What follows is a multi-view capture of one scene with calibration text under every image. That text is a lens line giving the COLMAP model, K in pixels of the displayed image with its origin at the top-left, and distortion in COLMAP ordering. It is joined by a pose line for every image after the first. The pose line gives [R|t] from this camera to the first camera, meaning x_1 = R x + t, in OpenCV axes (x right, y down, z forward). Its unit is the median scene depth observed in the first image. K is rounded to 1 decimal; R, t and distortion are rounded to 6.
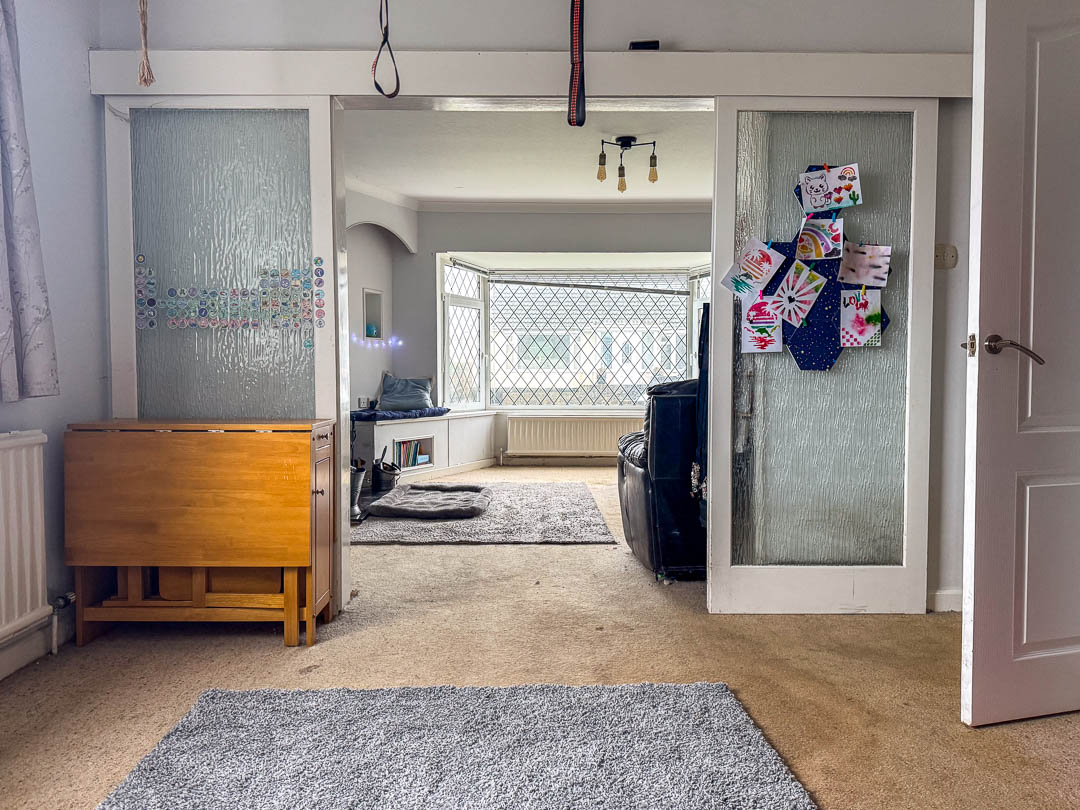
lens RADIAL K [[729.5, 0, 540.6], [0, 729.5, 410.2], [0, 0, 1]] dist [0.052730, -0.061468]
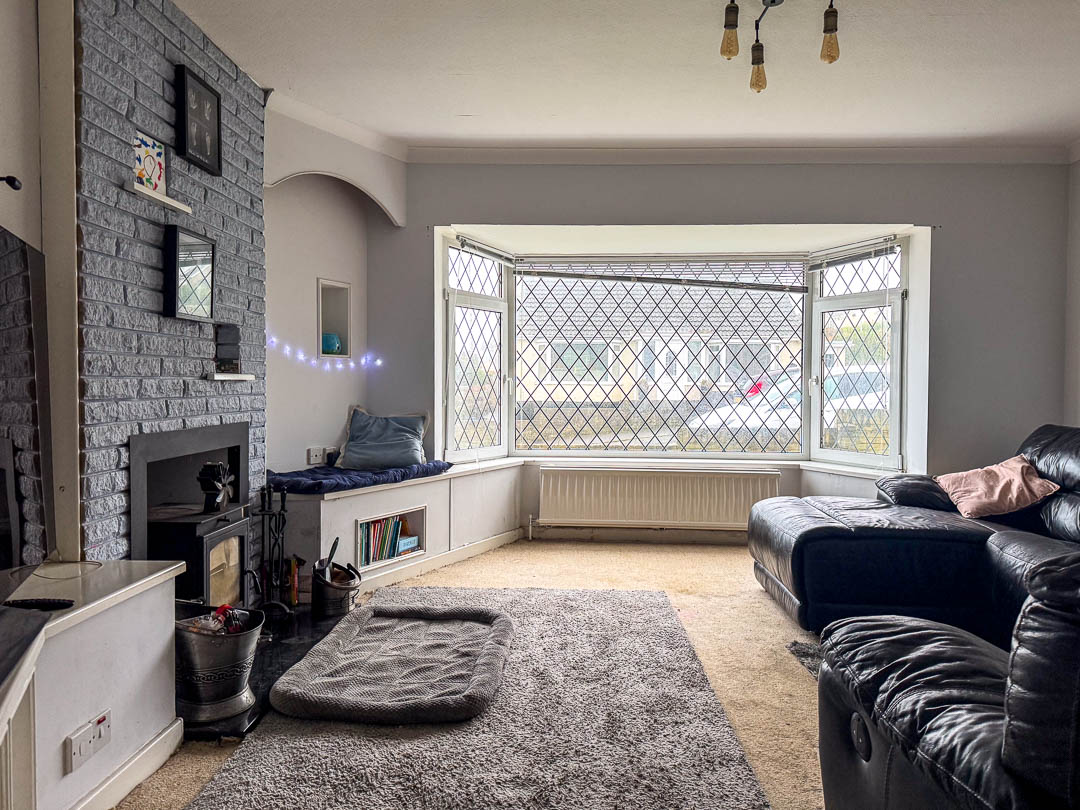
lens RADIAL K [[729.5, 0, 537.6], [0, 729.5, 404.1], [0, 0, 1]] dist [0.052730, -0.061468]
pose [[0.998900, 0.008504, -0.046123, -0.017721], [-0.009329, 0.999800, -0.017693, -0.043584], [0.045963, 0.018104, 0.998779, 0.344980]]
